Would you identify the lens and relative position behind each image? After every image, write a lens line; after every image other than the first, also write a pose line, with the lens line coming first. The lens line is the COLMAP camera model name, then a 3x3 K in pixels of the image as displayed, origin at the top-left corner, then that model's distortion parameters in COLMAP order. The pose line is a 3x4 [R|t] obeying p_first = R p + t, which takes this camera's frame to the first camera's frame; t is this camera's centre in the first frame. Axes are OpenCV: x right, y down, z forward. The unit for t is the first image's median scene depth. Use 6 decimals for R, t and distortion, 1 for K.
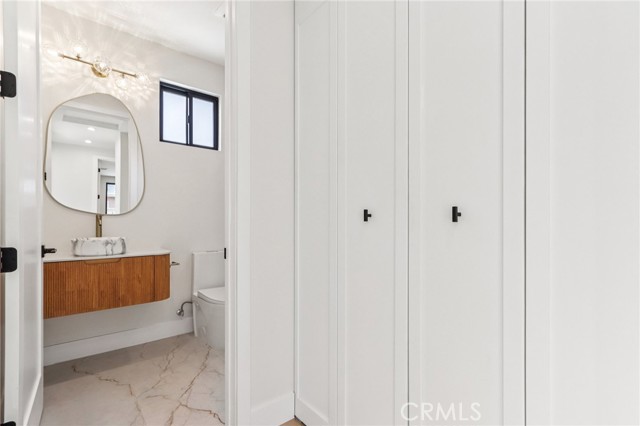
lens RADIAL K [[304.2, 0, 317.9], [0, 304.2, 222.2], [0, 0, 1]] dist [0.019543, 0.000206]
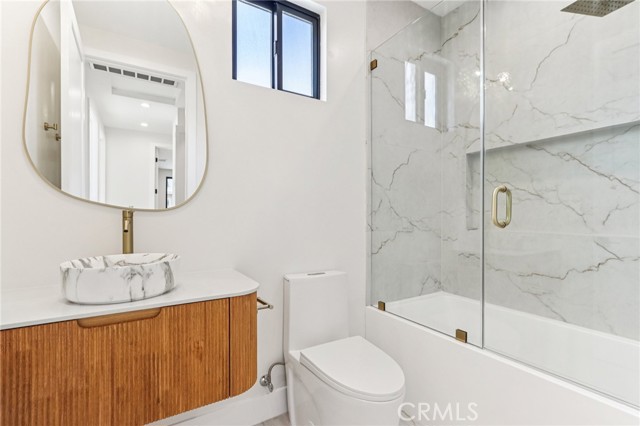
lens RADIAL K [[300.6, 0, 316.5], [0, 300.6, 217.5], [0, 0, 1]] dist [0.002816, 0.000676]
pose [[0.987274, -0.007175, -0.158867, -0.326610], [0.006315, 0.999963, -0.005917, -0.006866], [0.158903, 0.004838, 0.987282, 0.563108]]
